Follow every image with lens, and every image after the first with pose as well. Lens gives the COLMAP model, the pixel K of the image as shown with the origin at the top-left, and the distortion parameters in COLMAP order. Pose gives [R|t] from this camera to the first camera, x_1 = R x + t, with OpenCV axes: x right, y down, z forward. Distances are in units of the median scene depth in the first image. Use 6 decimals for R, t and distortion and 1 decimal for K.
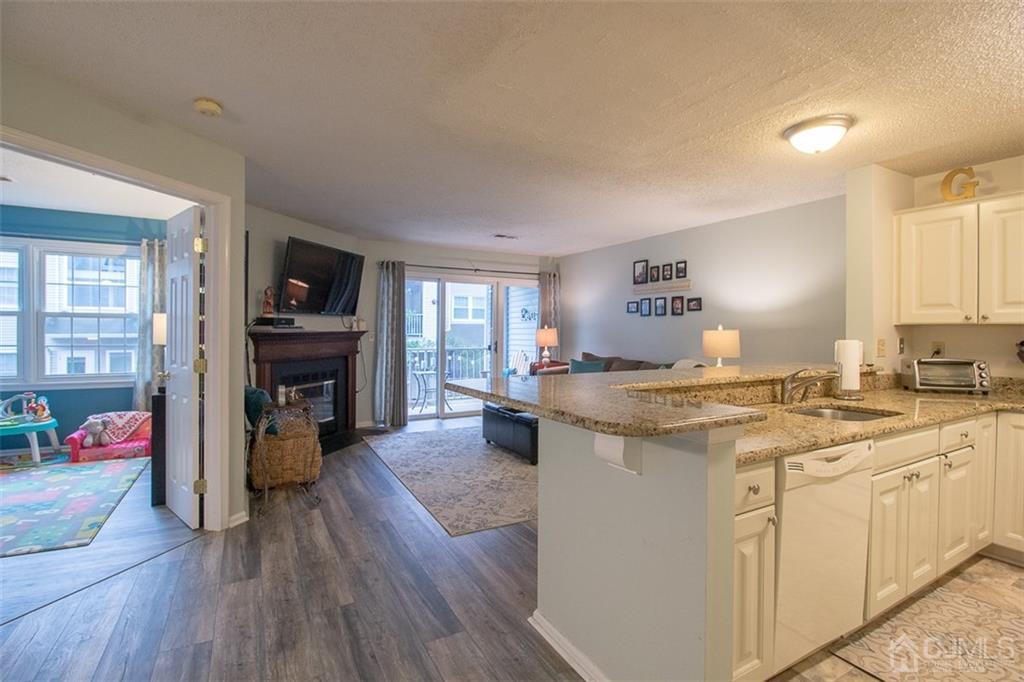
lens RADIAL K [[473.2, 0, 513.0], [0, 473.2, 332.7], [0, 0, 1]] dist [-0.003289, -0.010334]
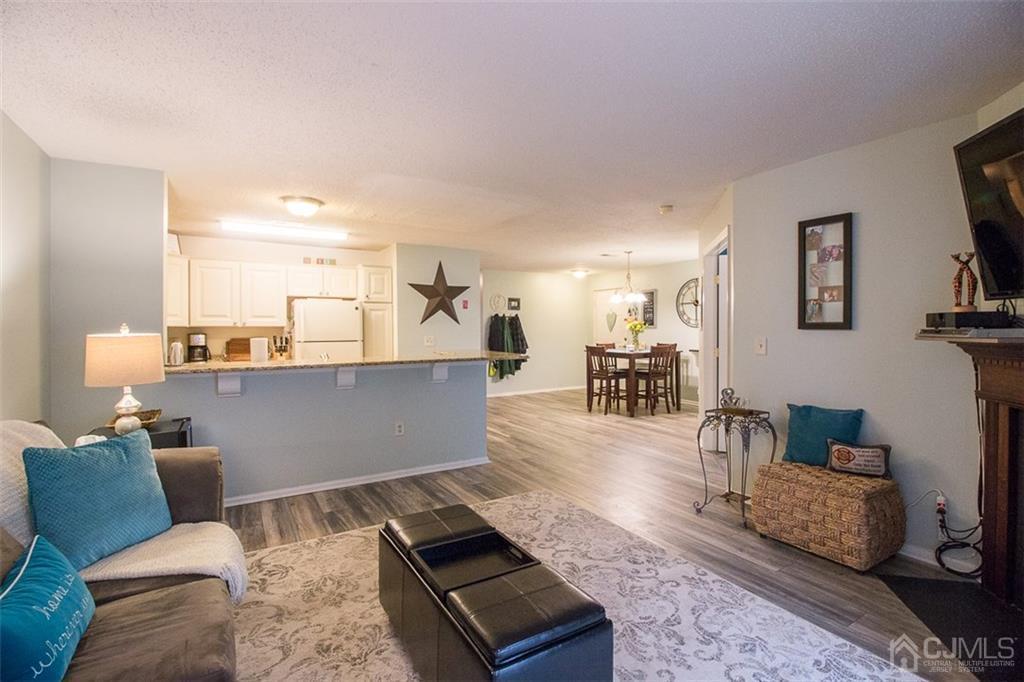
lens RADIAL K [[473.2, 0, 514.6], [0, 473.2, 334.0], [0, 0, 1]] dist [-0.003289, -0.010334]
pose [[-0.999225, -0.002347, -0.039284, 0.006242], [-0.003124, 0.999800, 0.019735, -0.021747], [0.039230, 0.019842, -0.999033, 1.901016]]
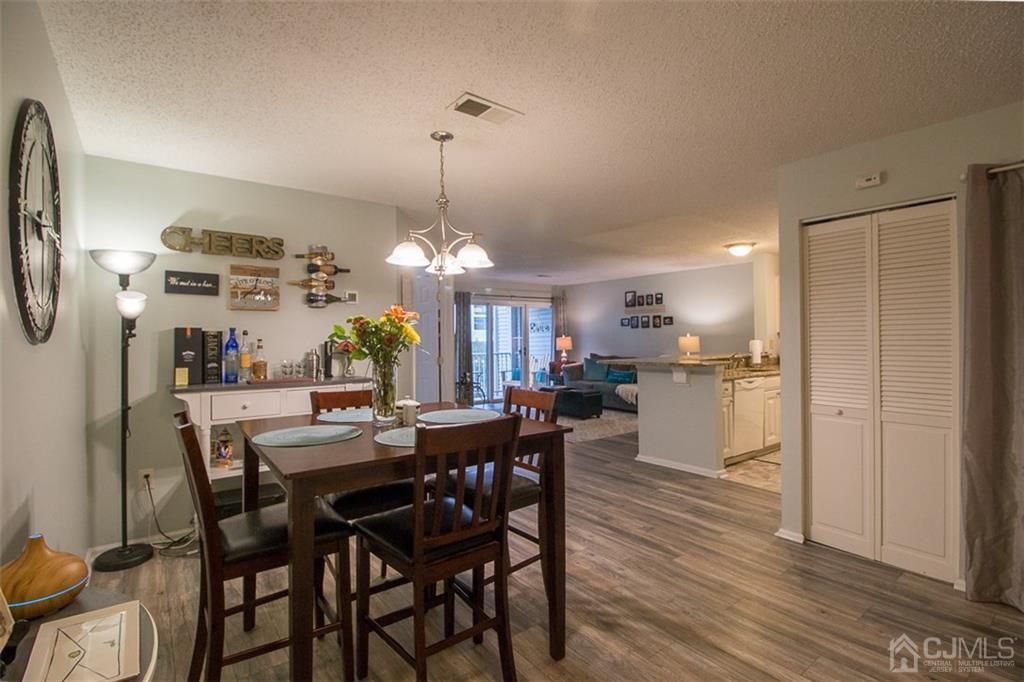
lens RADIAL K [[473.2, 0, 514.2], [0, 473.2, 334.3], [0, 0, 1]] dist [-0.003289, -0.010334]
pose [[0.990293, -0.019540, 0.137613, -0.533677], [0.021411, 0.999697, -0.012126, -0.007433], [-0.137334, 0.014955, 0.990412, -0.779922]]
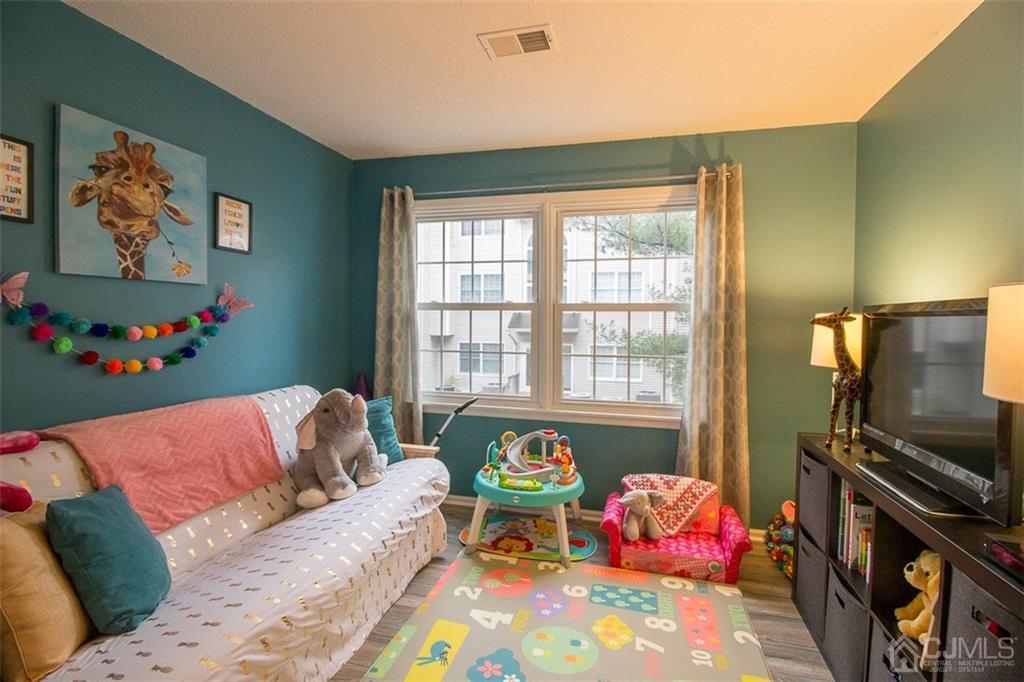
lens RADIAL K [[473.2, 0, 509.9], [0, 473.2, 334.1], [0, 0, 1]] dist [-0.003289, -0.010334]
pose [[0.706423, 0.010647, -0.707710, -0.775676], [-0.005592, 0.999940, 0.009462, -0.008912], [0.707768, -0.002726, 0.706440, 0.630643]]
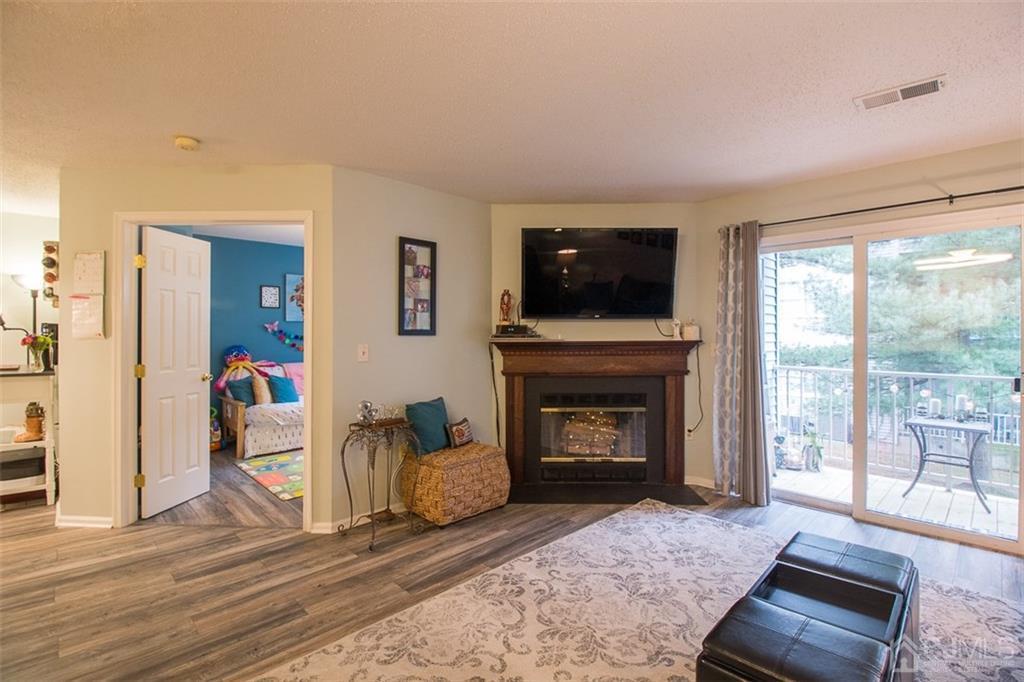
lens RADIAL K [[473.2, 0, 512.4], [0, 473.2, 337.2], [0, 0, 1]] dist [-0.003289, -0.010334]
pose [[0.257563, 0.004781, -0.966250, 0.434340], [-0.004622, 0.999982, 0.003716, -0.016012], [0.966251, 0.003509, 0.257580, 0.993174]]
